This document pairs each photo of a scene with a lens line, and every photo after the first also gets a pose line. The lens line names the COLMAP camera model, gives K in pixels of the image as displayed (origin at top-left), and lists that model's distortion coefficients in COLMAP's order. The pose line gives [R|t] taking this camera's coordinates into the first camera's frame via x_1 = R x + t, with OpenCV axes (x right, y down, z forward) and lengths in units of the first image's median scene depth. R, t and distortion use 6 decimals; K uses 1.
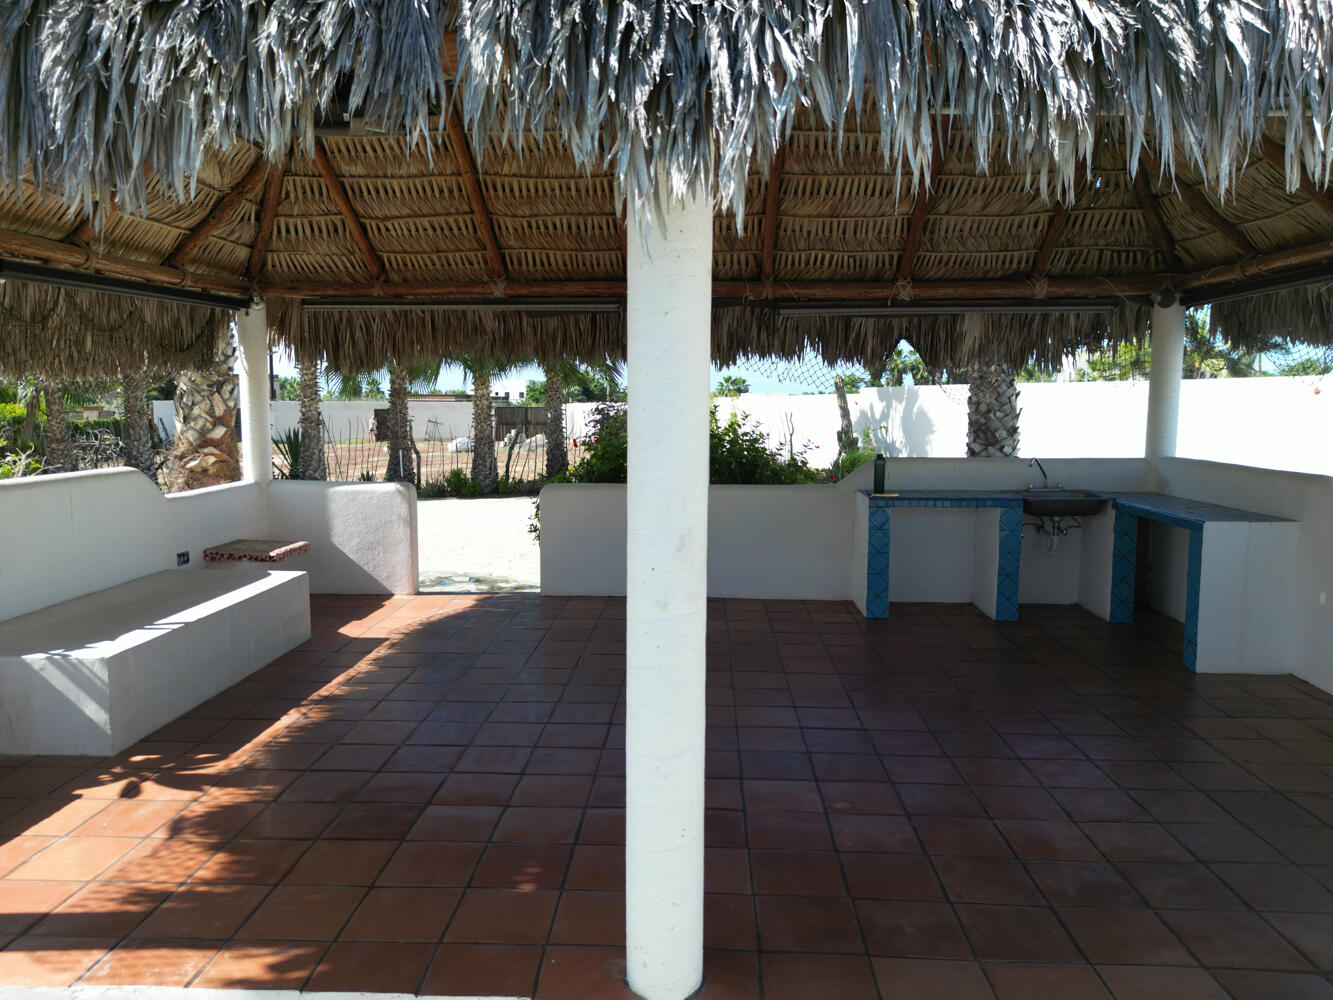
lens RADIAL K [[945.4, 0, 656.6], [0, 945.4, 503.0], [0, 0, 1]] dist [0.042887, -0.006046]
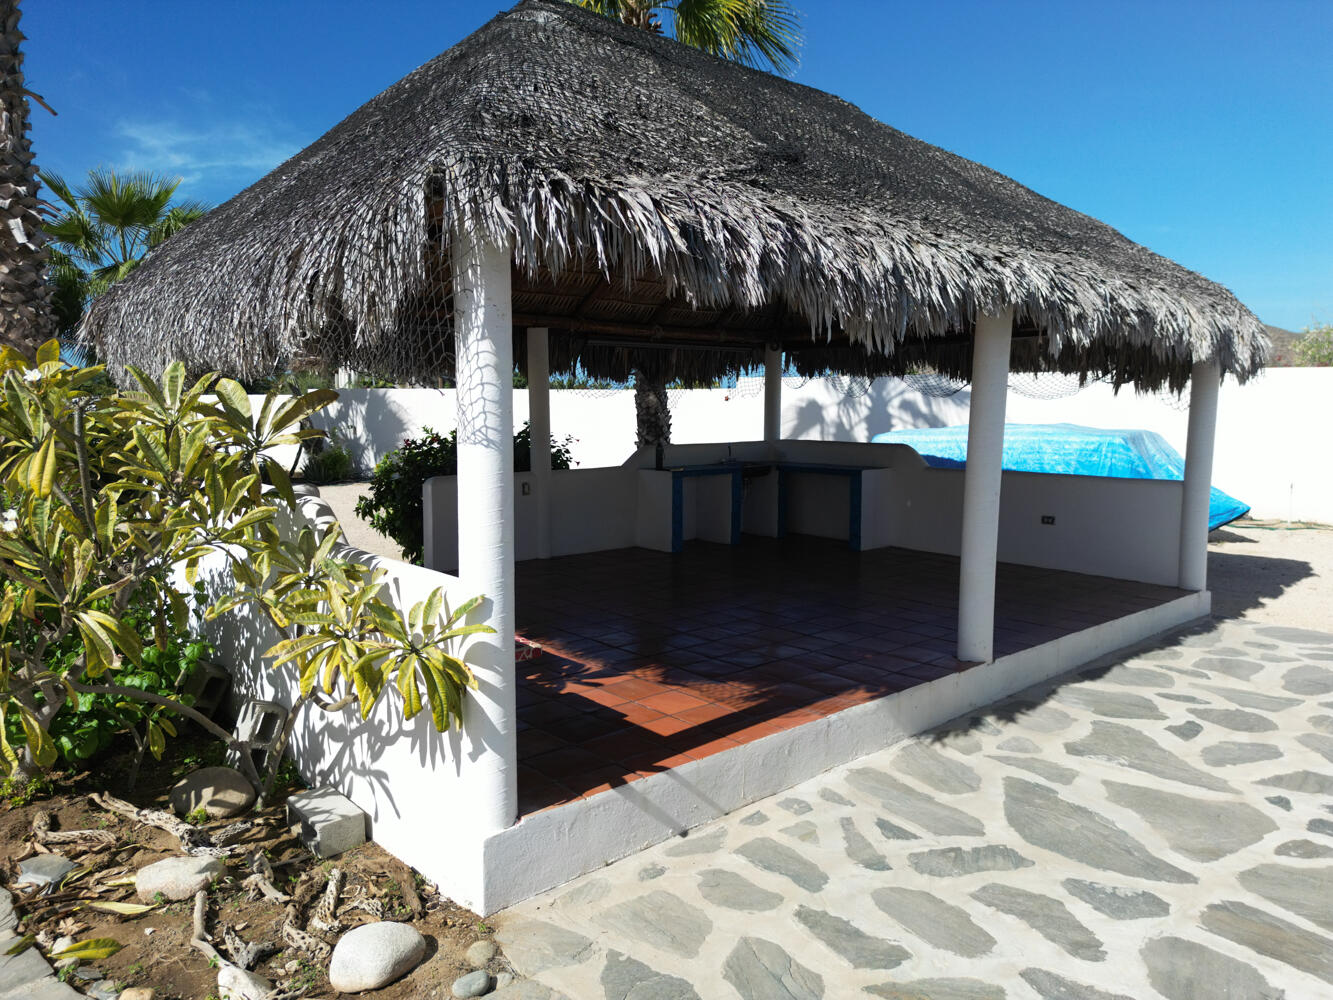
lens RADIAL K [[945.4, 0, 665.2], [0, 945.4, 502.0], [0, 0, 1]] dist [0.042887, -0.006046]
pose [[0.706010, -0.073535, 0.704374, -0.846324], [0.072883, 0.996858, 0.031018, -0.004273], [-0.704441, 0.029438, 0.709151, -0.053082]]
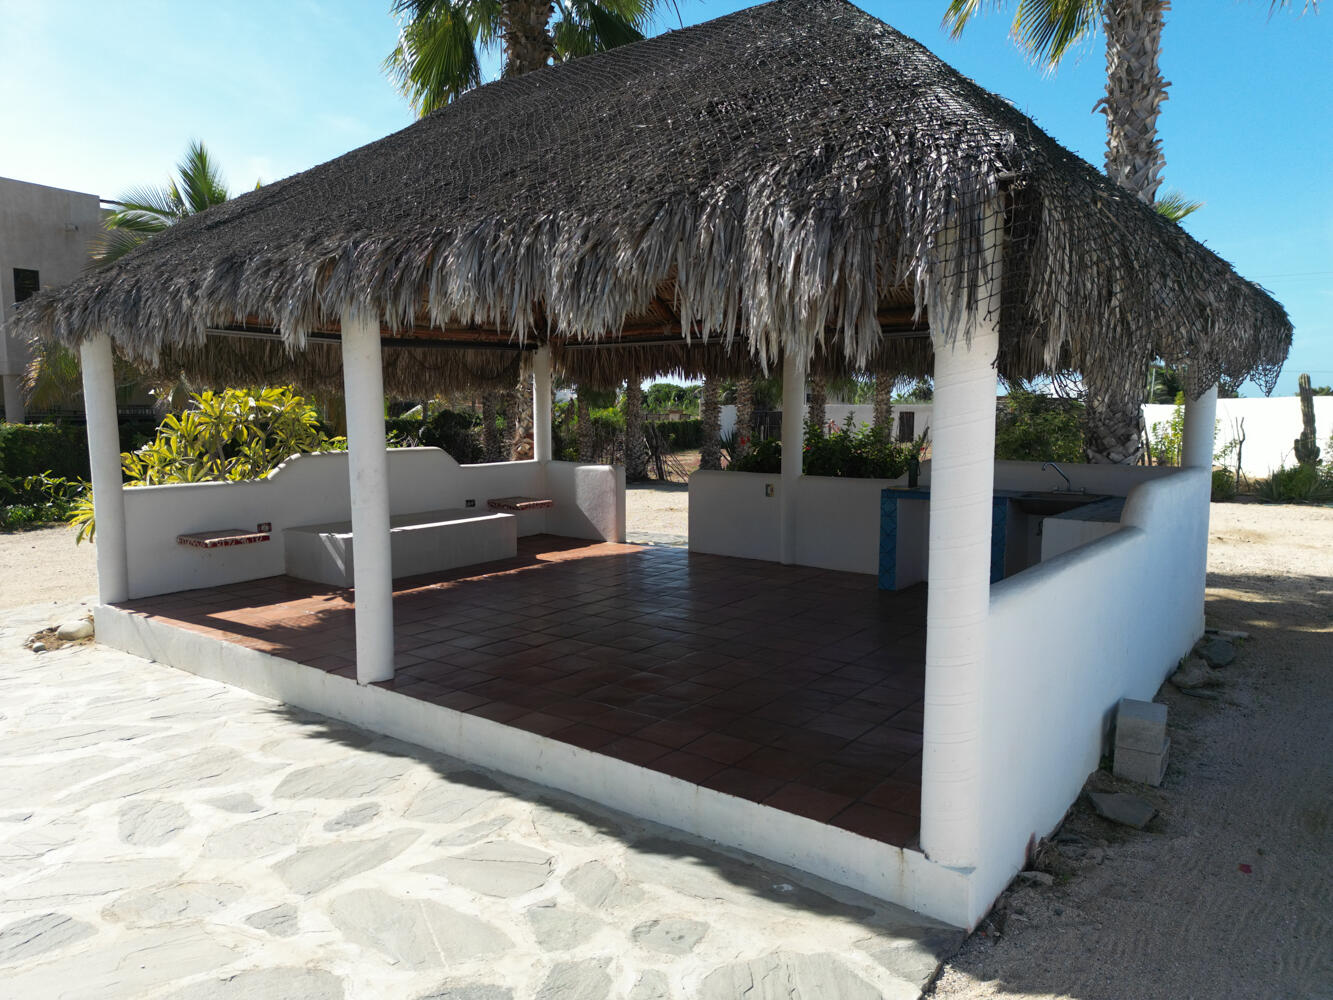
lens RADIAL K [[945.4, 0, 665.1], [0, 945.4, 498.6], [0, 0, 1]] dist [0.042887, -0.006046]
pose [[0.823159, 0.056520, -0.564990, 0.711565], [-0.059860, 0.998127, 0.012638, 0.007564], [0.564646, 0.023417, 0.825001, -0.175139]]
